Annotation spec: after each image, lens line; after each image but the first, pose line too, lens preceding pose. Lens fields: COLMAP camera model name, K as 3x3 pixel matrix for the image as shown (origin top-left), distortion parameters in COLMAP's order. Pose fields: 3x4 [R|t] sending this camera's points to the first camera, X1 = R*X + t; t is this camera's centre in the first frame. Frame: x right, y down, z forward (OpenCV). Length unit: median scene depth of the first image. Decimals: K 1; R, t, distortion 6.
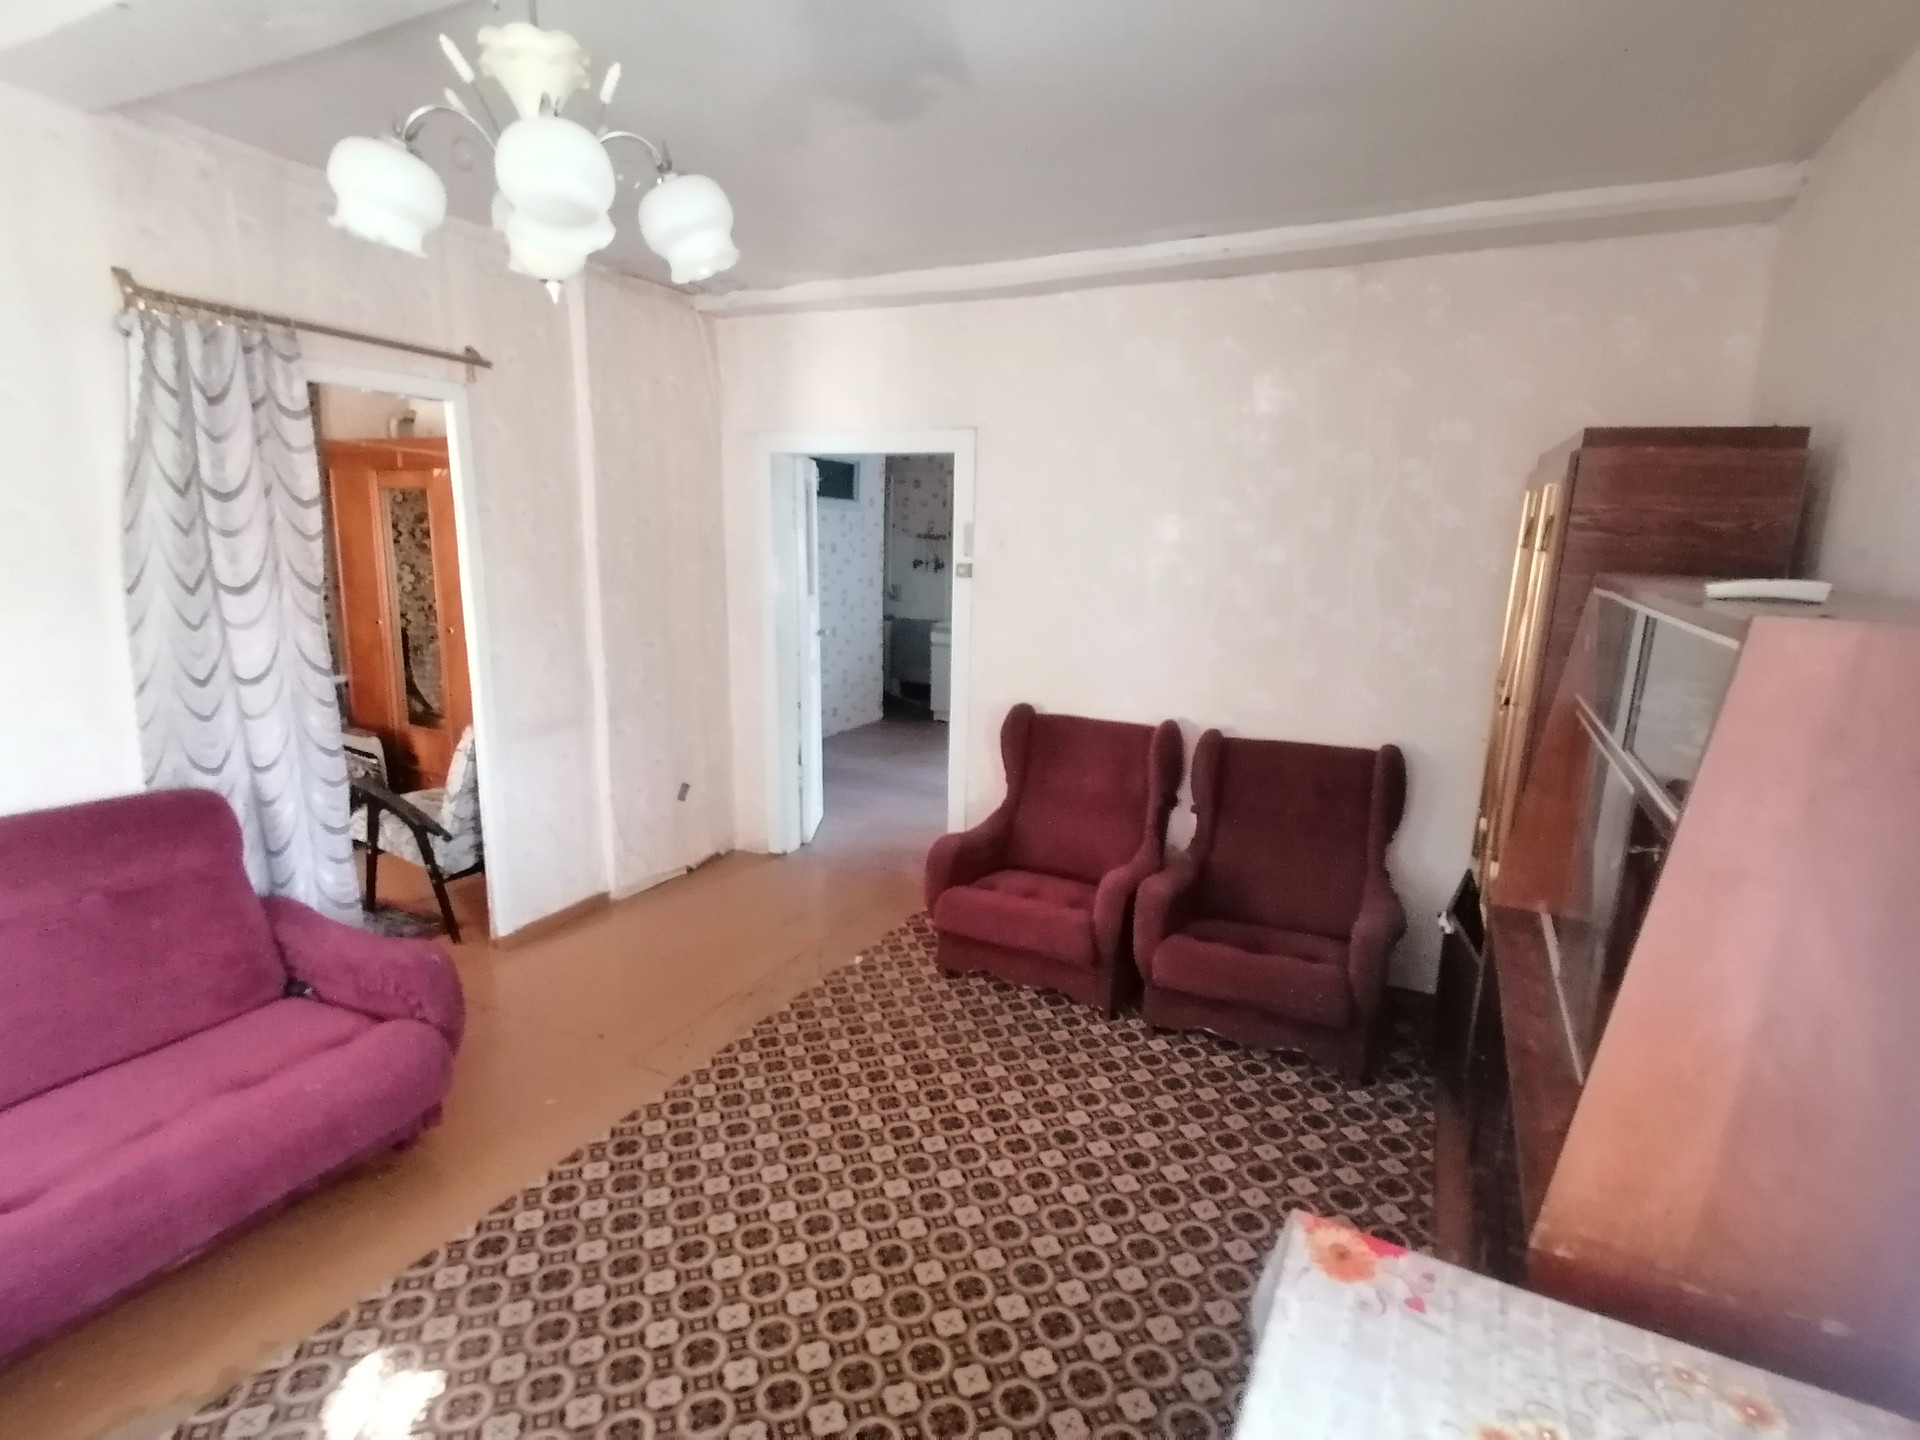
lens RADIAL K [[944.8, 0, 947.9], [0, 944.8, 732.5], [0, 0, 1]] dist [0.003685, 0.000277]
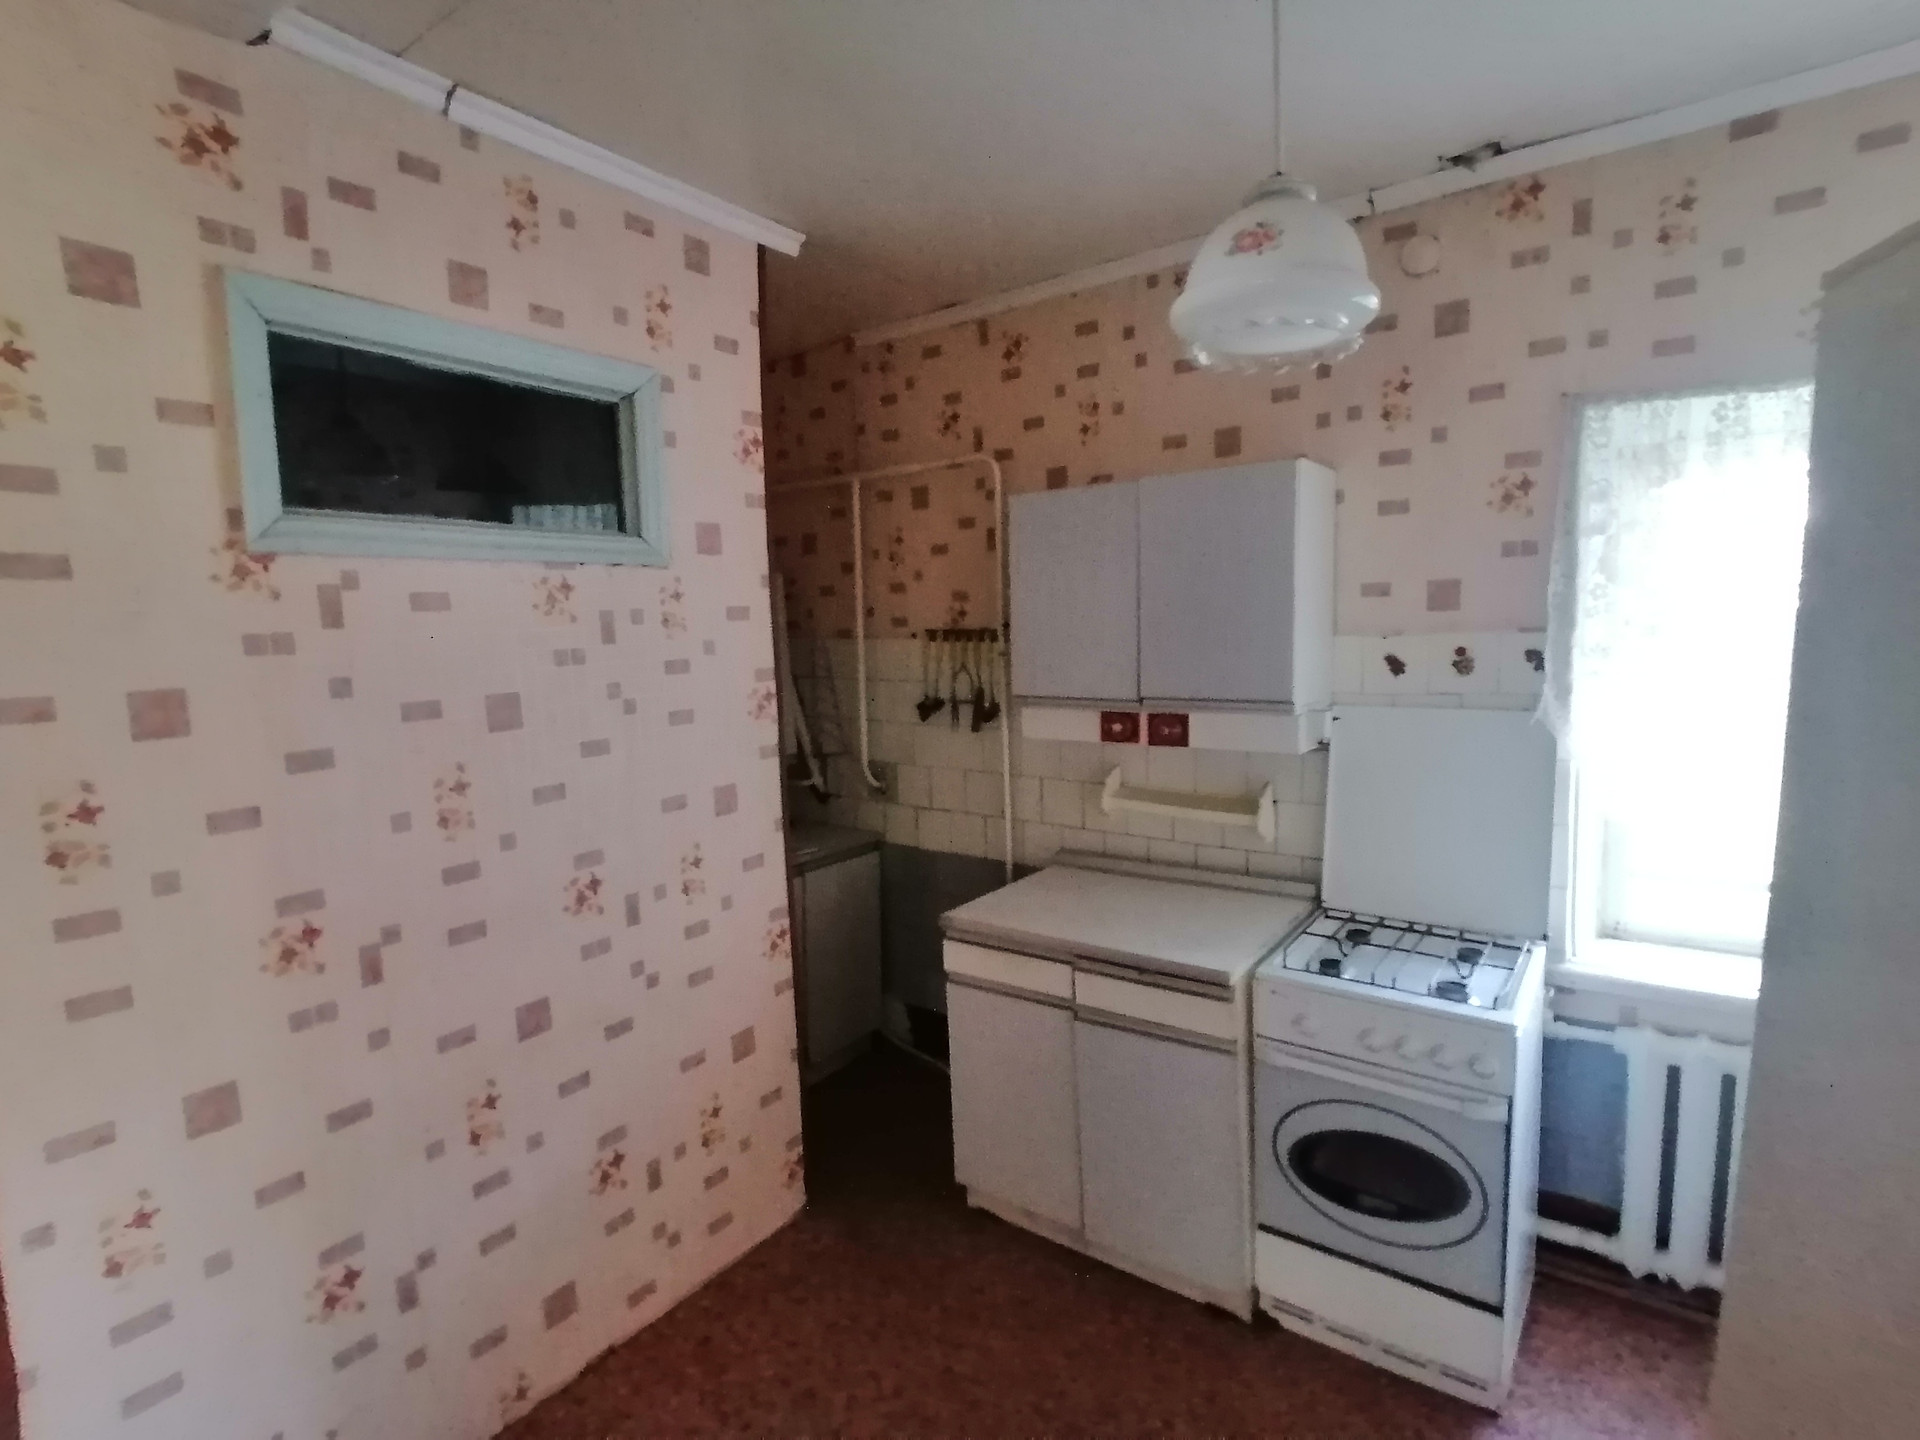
lens RADIAL K [[944.8, 0, 947.9], [0, 944.8, 732.5], [0, 0, 1]] dist [0.003685, 0.000277]
pose [[0.987471, -0.037455, -0.153290, 0.031649], [0.023361, 0.995417, -0.092728, -0.135666], [0.156061, 0.087986, 0.983821, 0.642218]]
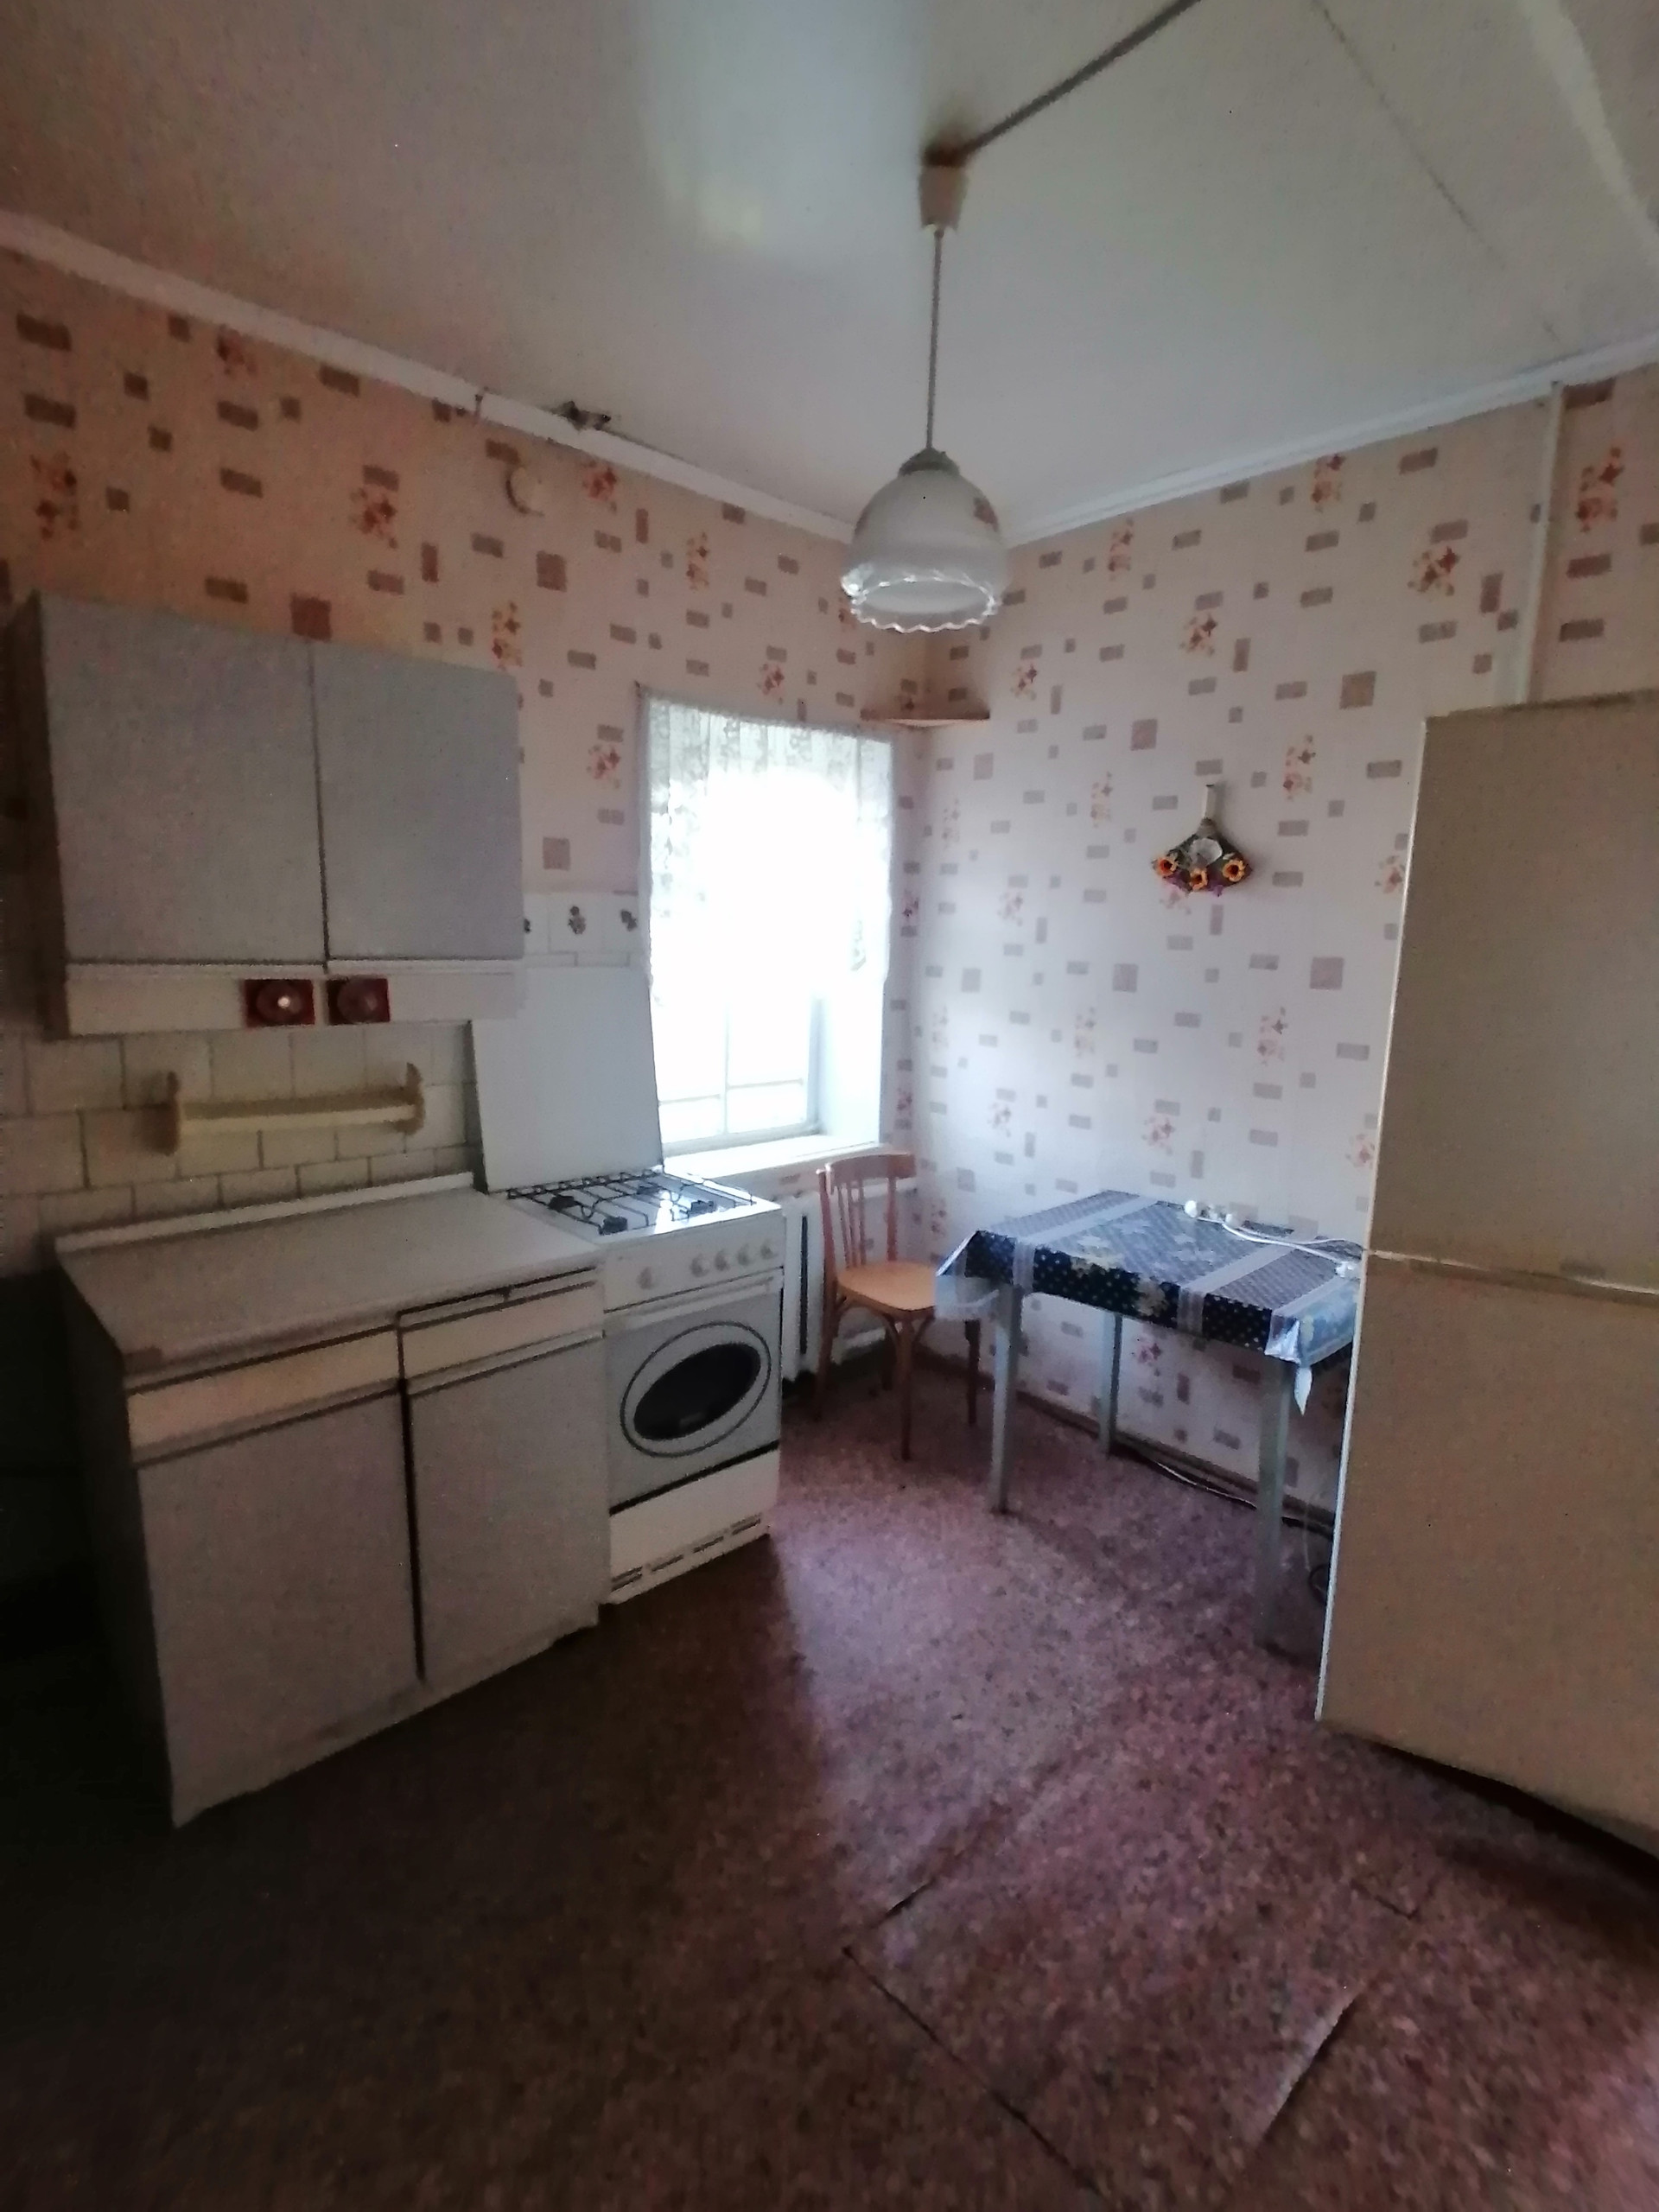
lens RADIAL K [[1079.4, 0, 829.5], [0, 1079.4, 1106.0], [0, 0, 1]] dist [0.038132, -0.022680]
pose [[0.330659, -0.176681, 0.927064, -0.153622], [0.181156, 0.975935, 0.121382, -0.149733], [-0.926200, 0.127807, 0.354709, 0.757119]]
